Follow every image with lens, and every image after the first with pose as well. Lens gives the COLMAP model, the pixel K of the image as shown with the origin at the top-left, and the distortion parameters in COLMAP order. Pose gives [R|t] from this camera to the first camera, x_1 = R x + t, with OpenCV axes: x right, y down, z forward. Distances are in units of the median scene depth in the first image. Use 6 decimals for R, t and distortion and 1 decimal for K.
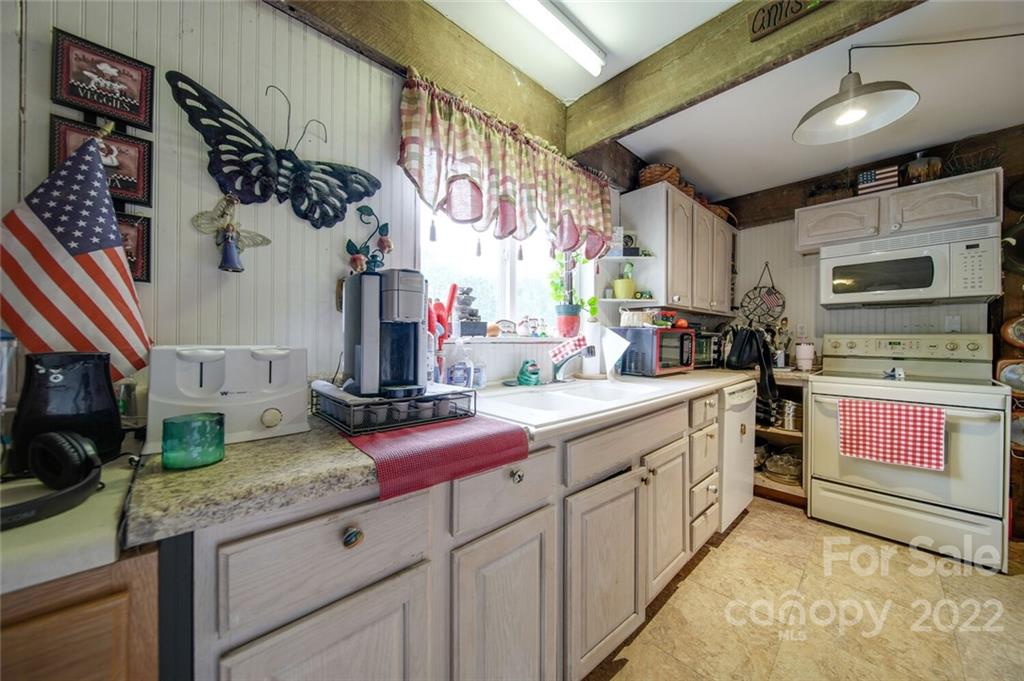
lens RADIAL K [[358.3, 0, 513.3], [0, 358.3, 339.0], [0, 0, 1]] dist [-0.003097, -0.000510]
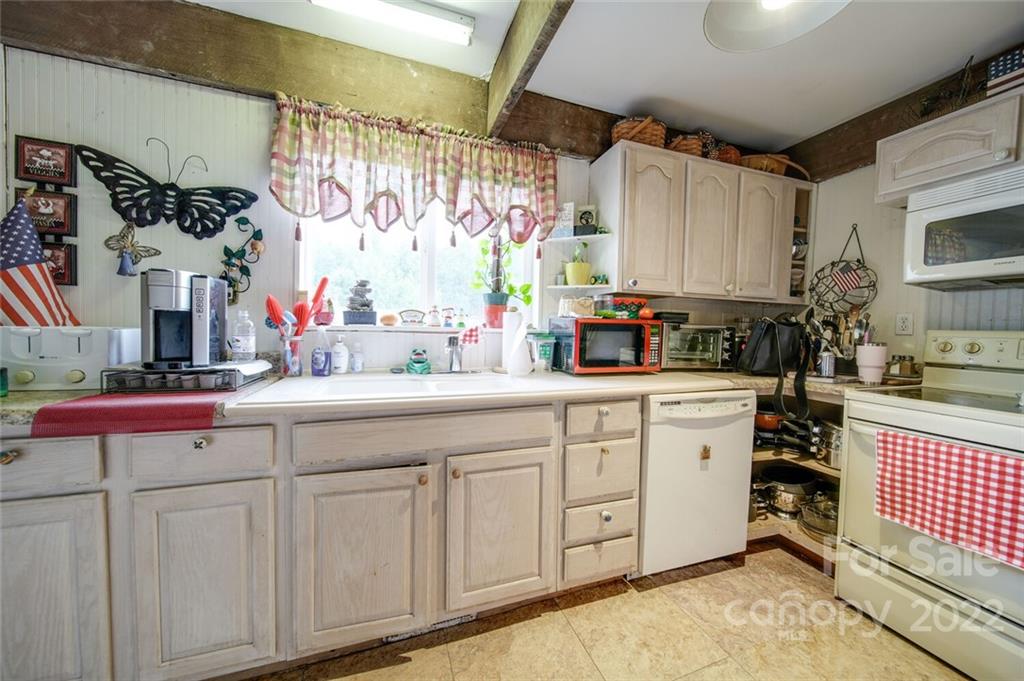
lens RADIAL K [[358.3, 0, 513.4], [0, 358.3, 339.0], [0, 0, 1]] dist [-0.003097, -0.000510]
pose [[0.914795, 0.026529, -0.403047, 0.693524], [-0.017802, 0.999519, 0.025385, -0.000188], [0.403526, -0.016047, 0.914827, 0.178879]]
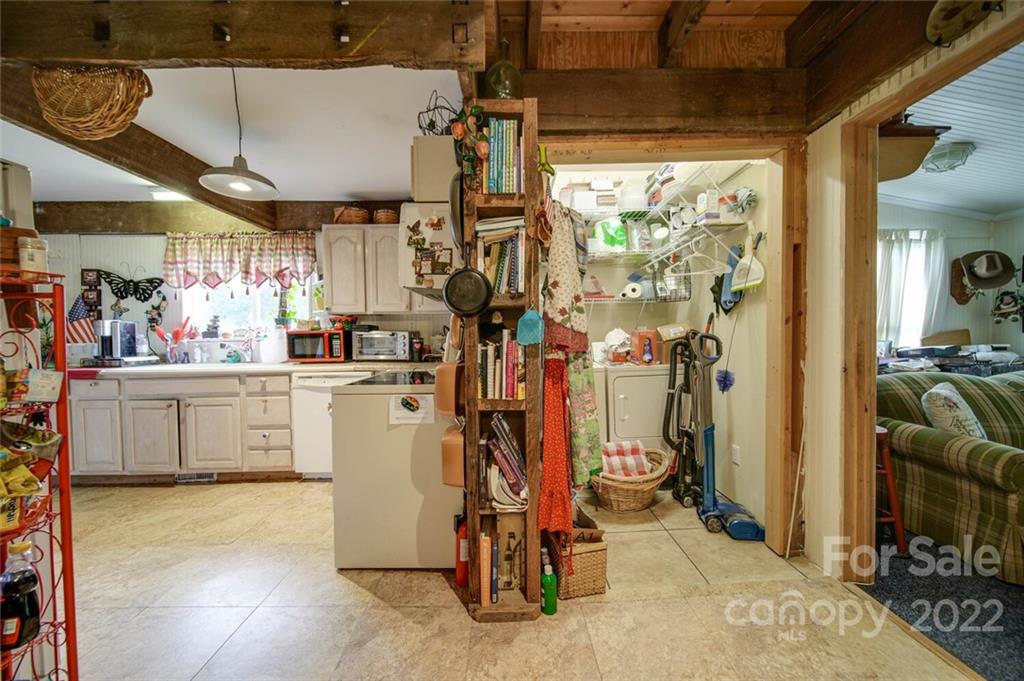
lens RADIAL K [[358.3, 0, 513.1], [0, 358.3, 339.9], [0, 0, 1]] dist [-0.003097, -0.000510]
pose [[0.735181, -0.000417, -0.677871, 2.451848], [0.014017, 0.999795, 0.014587, -0.003400], [0.677726, -0.020226, 0.735037, 0.605413]]
